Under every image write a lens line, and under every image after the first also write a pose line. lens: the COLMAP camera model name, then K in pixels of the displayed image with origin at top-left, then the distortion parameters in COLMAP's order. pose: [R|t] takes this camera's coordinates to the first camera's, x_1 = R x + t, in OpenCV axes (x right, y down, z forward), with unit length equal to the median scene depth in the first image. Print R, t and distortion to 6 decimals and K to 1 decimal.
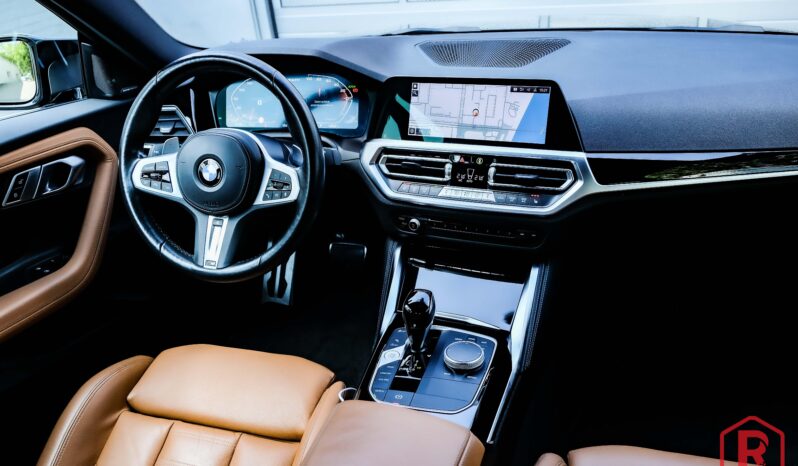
lens RADIAL K [[610.8, 0, 399.0], [0, 610.8, 233.0], [0, 0, 1]] dist [-0.003331, -0.001466]
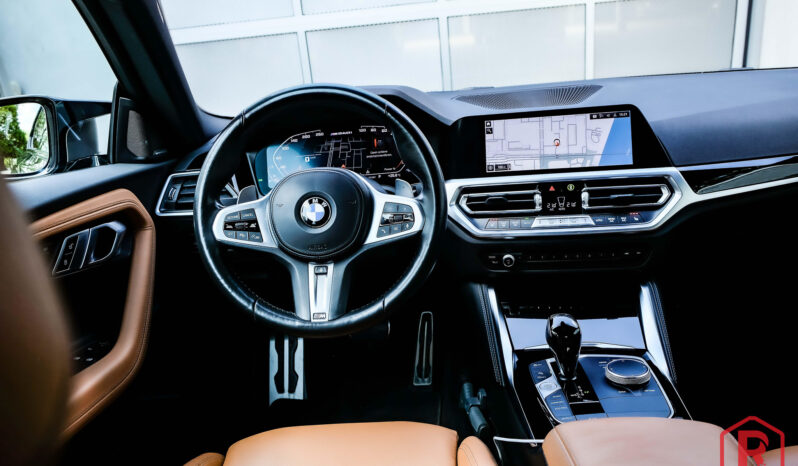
lens RADIAL K [[610.8, 0, 399.0], [0, 610.8, 233.0], [0, 0, 1]] dist [-0.003331, -0.001466]
pose [[0.971091, -0.080367, 0.224776, -0.371936], [0.124076, 0.974365, -0.187663, 0.107696], [-0.203932, 0.210127, 0.956169, 0.117043]]
